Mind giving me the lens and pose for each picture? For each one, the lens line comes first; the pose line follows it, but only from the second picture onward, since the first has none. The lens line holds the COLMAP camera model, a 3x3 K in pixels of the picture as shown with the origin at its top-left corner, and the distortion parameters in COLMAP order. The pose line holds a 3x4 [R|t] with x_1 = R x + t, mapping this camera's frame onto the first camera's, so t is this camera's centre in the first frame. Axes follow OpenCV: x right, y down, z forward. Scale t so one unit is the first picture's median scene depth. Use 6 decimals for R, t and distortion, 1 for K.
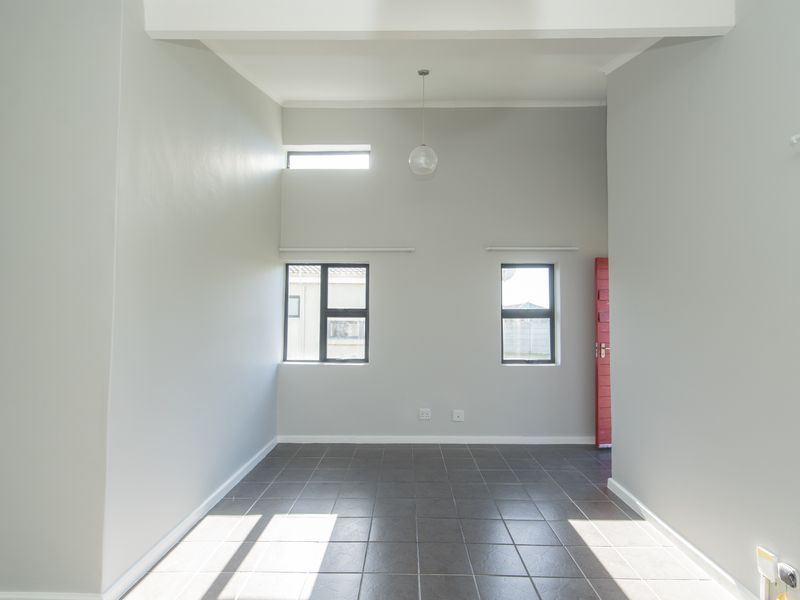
lens RADIAL K [[398.0, 0, 400.0], [0, 398.0, 300.0], [0, 0, 1]] dist [-0.000777, 0.000641]
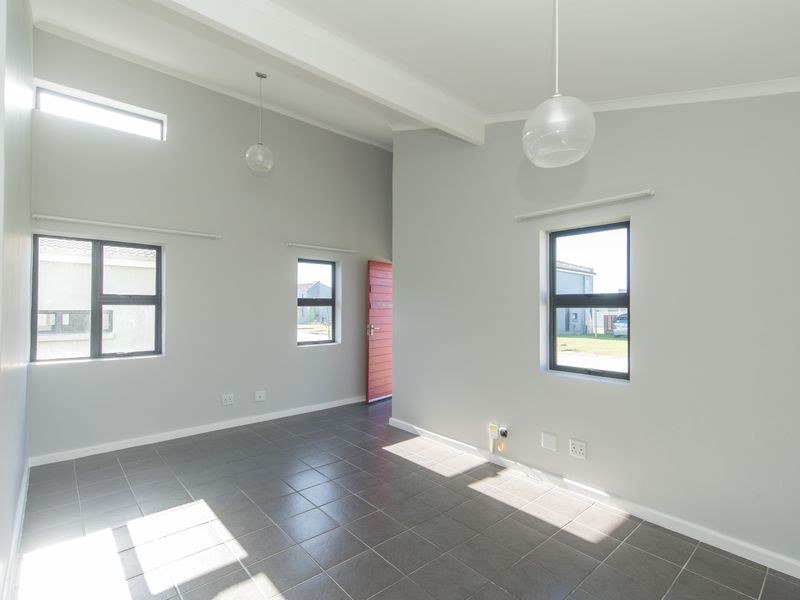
lens RADIAL K [[398.0, 0, 400.0], [0, 398.0, 300.0], [0, 0, 1]] dist [-0.000777, 0.000641]
pose [[0.737369, 0.011203, 0.675397, -0.296640], [-0.028437, 0.999491, 0.014467, 0.003473], [-0.674891, -0.029874, 0.737312, -0.041745]]
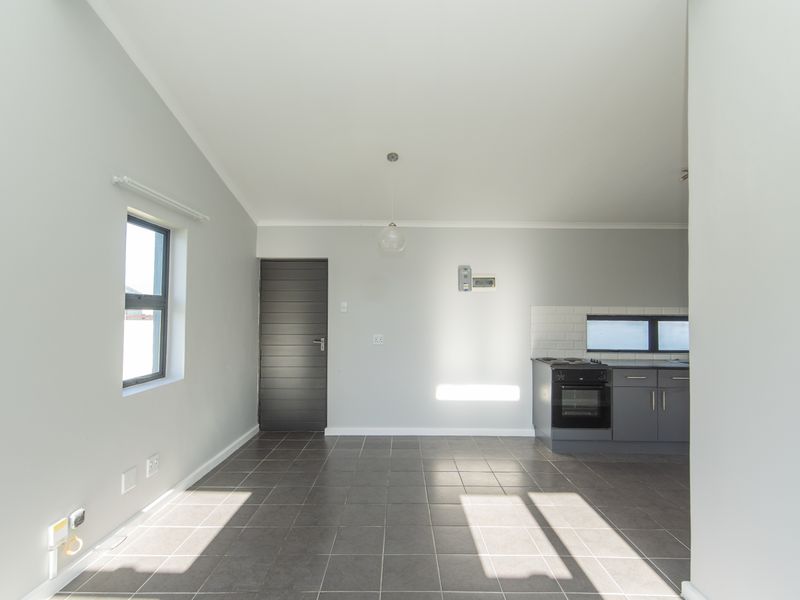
lens RADIAL K [[401.1, 0, 390.1], [0, 401.1, 303.6], [0, 0, 1]] dist [-0.000875, -0.000454]
pose [[-0.999899, -0.013167, -0.005278, 0.018922], [-0.012817, 0.998021, -0.061556, 0.041031], [0.006078, -0.061482, -0.998090, 0.860198]]
